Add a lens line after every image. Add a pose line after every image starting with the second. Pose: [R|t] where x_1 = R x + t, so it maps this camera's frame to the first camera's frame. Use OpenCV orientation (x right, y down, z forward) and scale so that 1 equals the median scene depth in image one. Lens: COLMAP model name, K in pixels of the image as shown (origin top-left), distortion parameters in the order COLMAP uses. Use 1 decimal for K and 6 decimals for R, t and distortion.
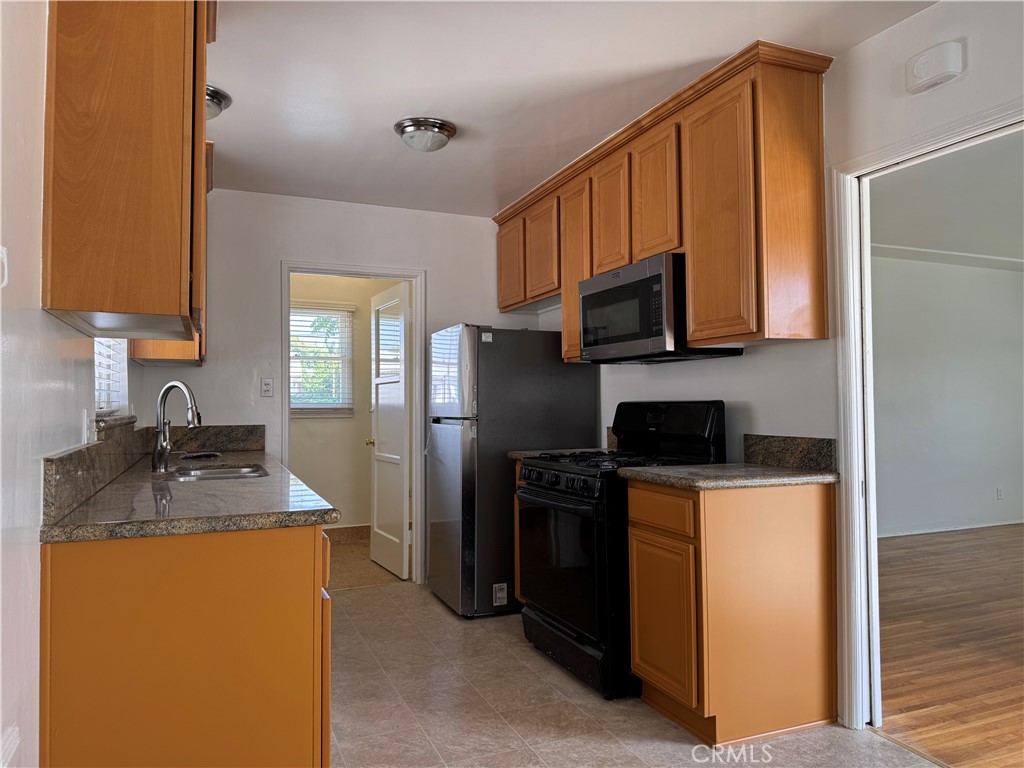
lens RADIAL K [[721.7, 0, 515.6], [0, 721.7, 380.6], [0, 0, 1]] dist [0.037421, -0.053172]
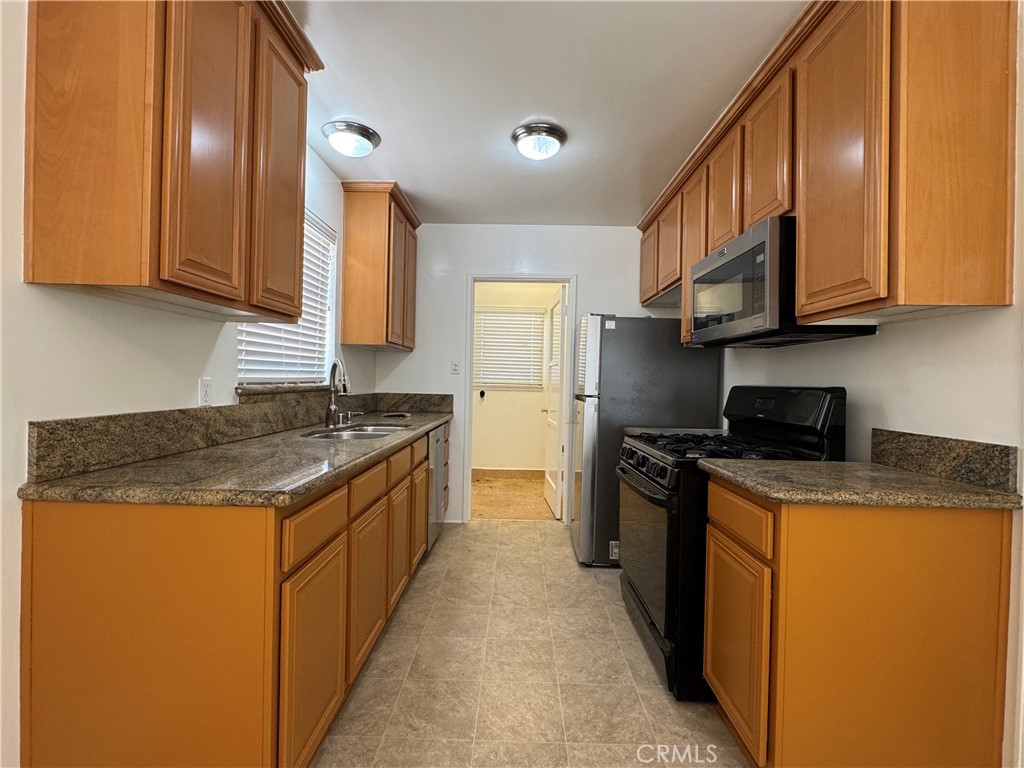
lens RADIAL K [[465.1, 0, 511.5], [0, 465.1, 385.9], [0, 0, 1]] dist [-0.007468, -0.000988]
pose [[0.915003, 0.030536, -0.402289, 0.149063], [-0.013875, 0.998923, 0.044265, 0.007066], [0.403208, -0.034921, 0.914442, 0.346955]]
